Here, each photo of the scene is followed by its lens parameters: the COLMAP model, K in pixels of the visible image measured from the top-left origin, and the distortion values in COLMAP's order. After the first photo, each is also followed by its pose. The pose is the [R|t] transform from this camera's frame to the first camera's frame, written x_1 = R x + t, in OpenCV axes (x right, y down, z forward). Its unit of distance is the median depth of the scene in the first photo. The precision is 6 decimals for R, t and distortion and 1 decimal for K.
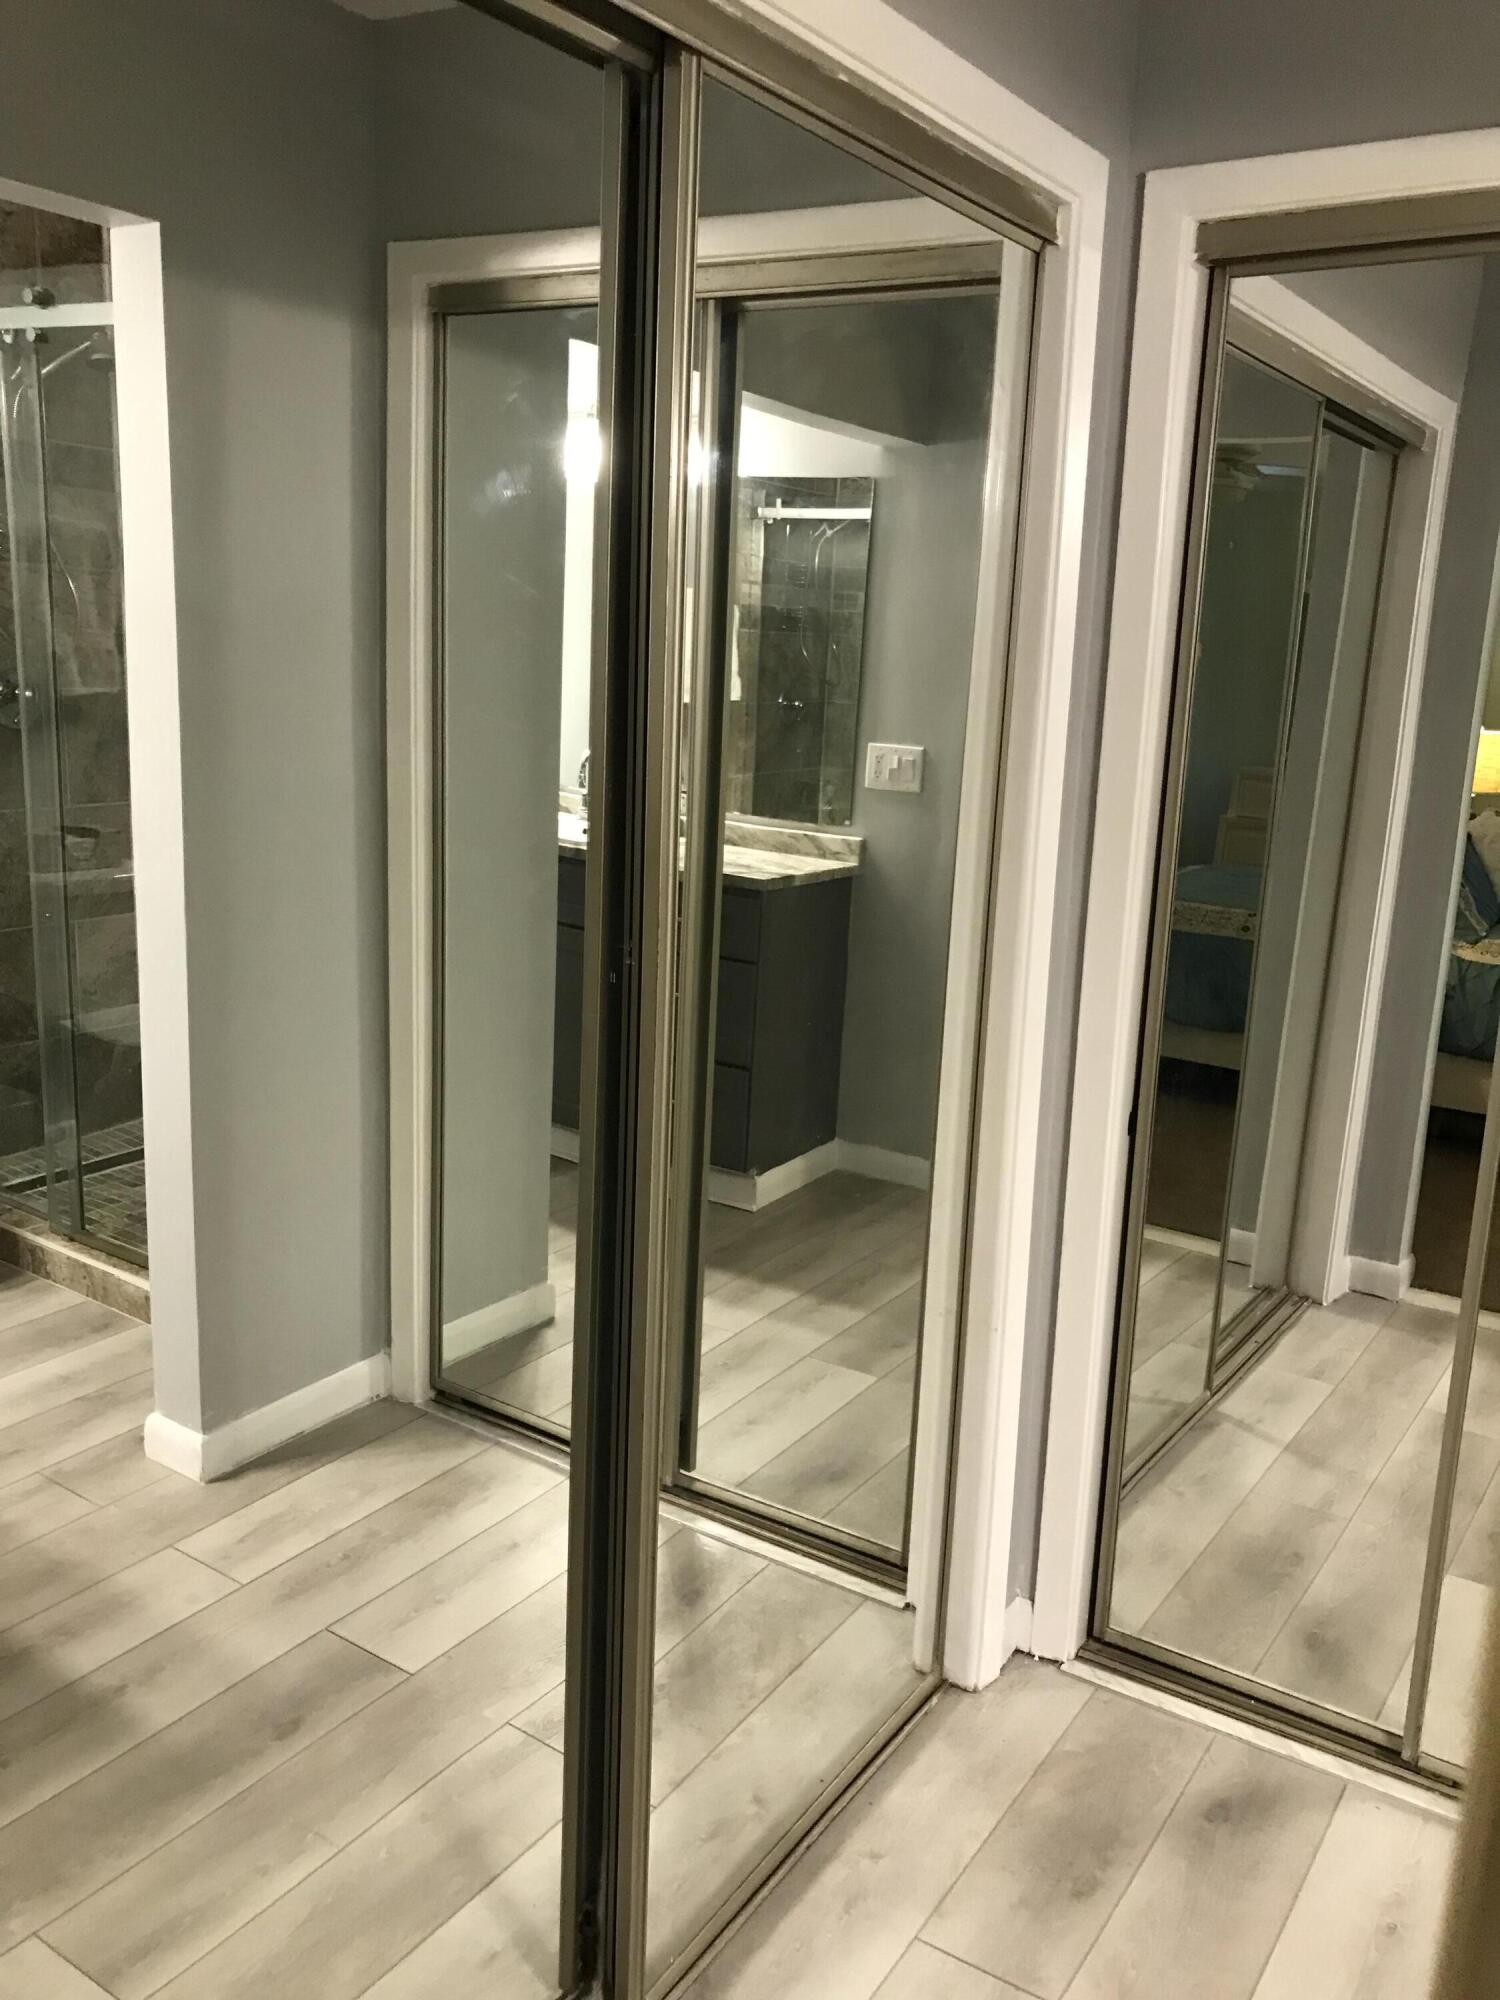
lens RADIAL K [[1635.1, 0, 749.8], [0, 1635.1, 1003.7], [0, 0, 1]] dist [0.009616, -0.033549]
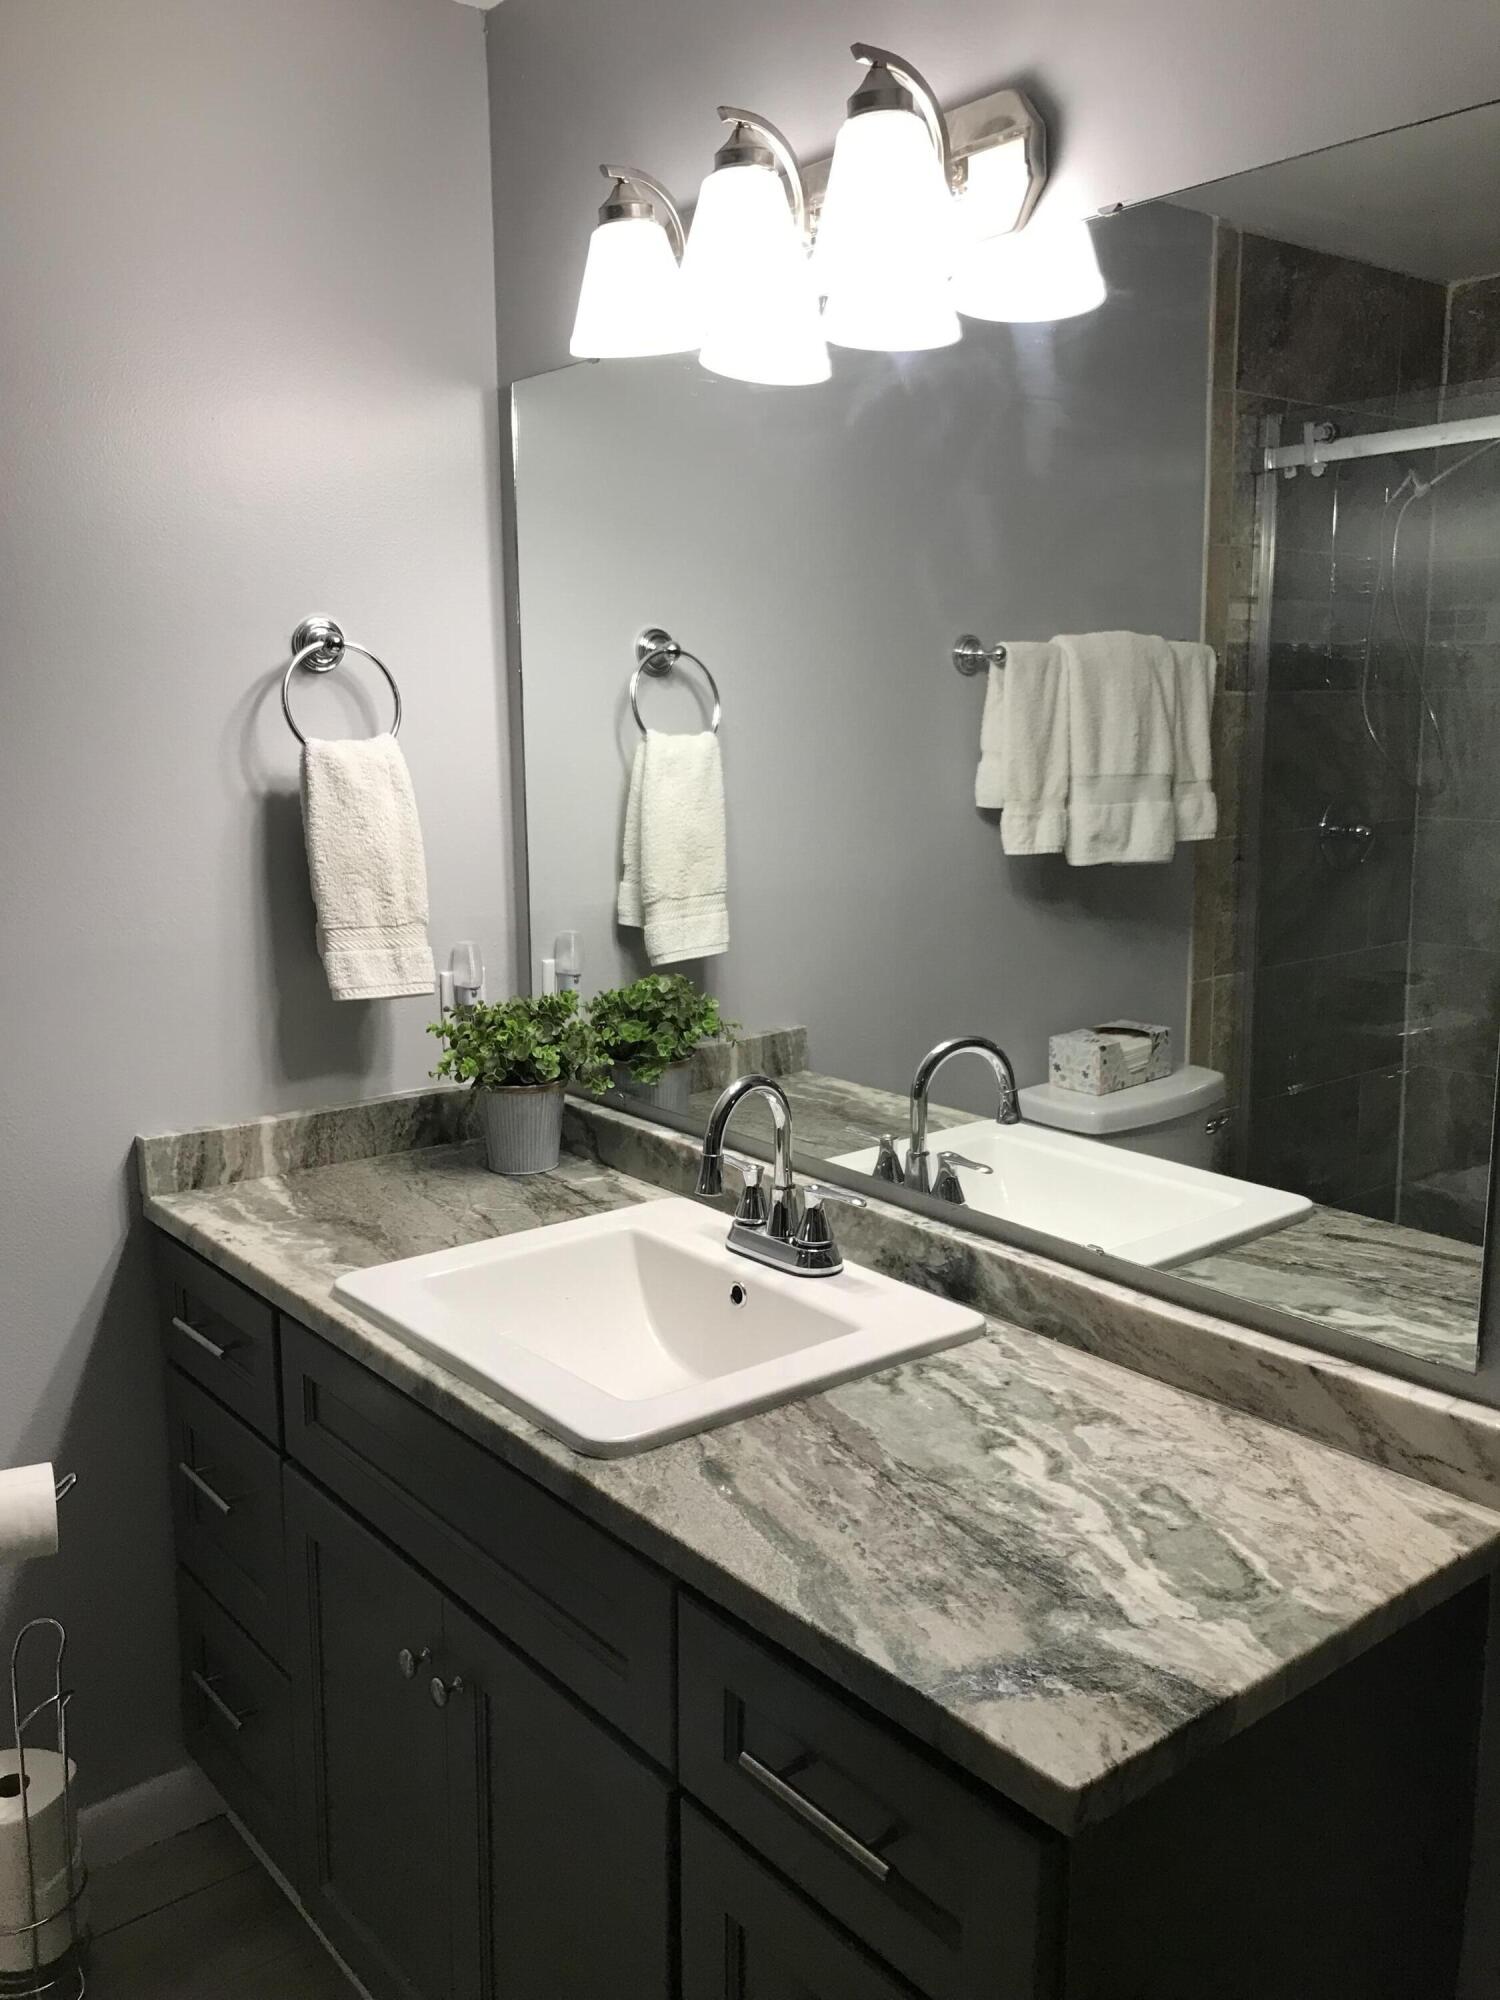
lens RADIAL K [[1635.1, 0, 742.6], [0, 1635.1, 995.7], [0, 0, 1]] dist [0.009616, -0.033549]
pose [[0.941266, 0.016450, -0.337266, 0.025220], [-0.034838, 0.998214, -0.048539, -0.107327], [0.335865, 0.057437, 0.940157, 0.485510]]
